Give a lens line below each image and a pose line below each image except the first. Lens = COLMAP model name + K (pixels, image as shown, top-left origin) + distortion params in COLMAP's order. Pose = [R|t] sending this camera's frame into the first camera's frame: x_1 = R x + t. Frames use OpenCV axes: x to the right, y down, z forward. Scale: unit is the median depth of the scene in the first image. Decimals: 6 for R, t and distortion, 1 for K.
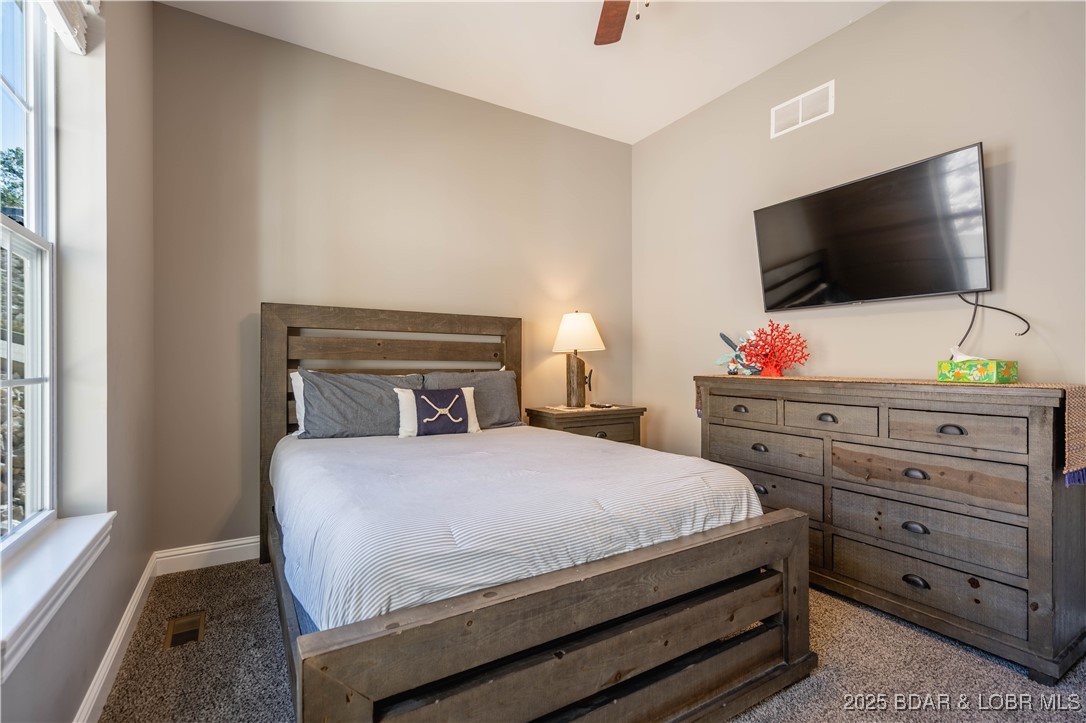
lens RADIAL K [[488.4, 0, 548.0], [0, 488.4, 362.6], [0, 0, 1]] dist [-0.000655, 0.000193]
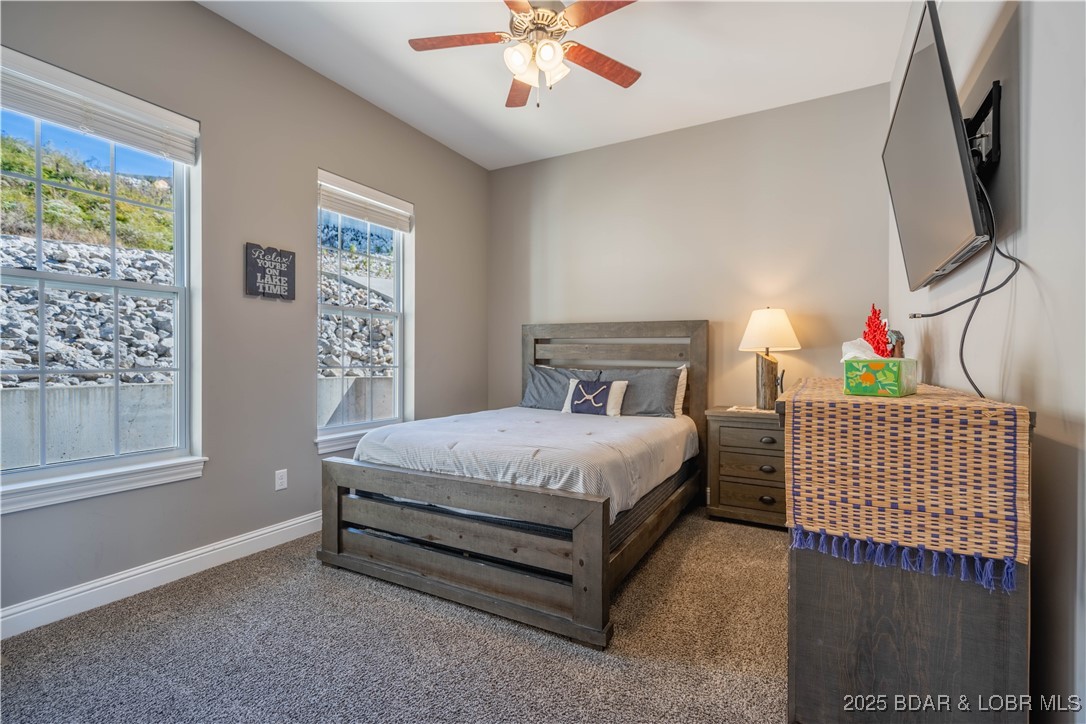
lens RADIAL K [[488.4, 0, 557.2], [0, 488.4, 364.6], [0, 0, 1]] dist [-0.000655, 0.000193]
pose [[0.511987, 0.009966, -0.858936, 0.892299], [-0.005853, 0.999950, 0.008113, -0.000622], [0.858974, 0.000874, 0.512019, 0.230292]]
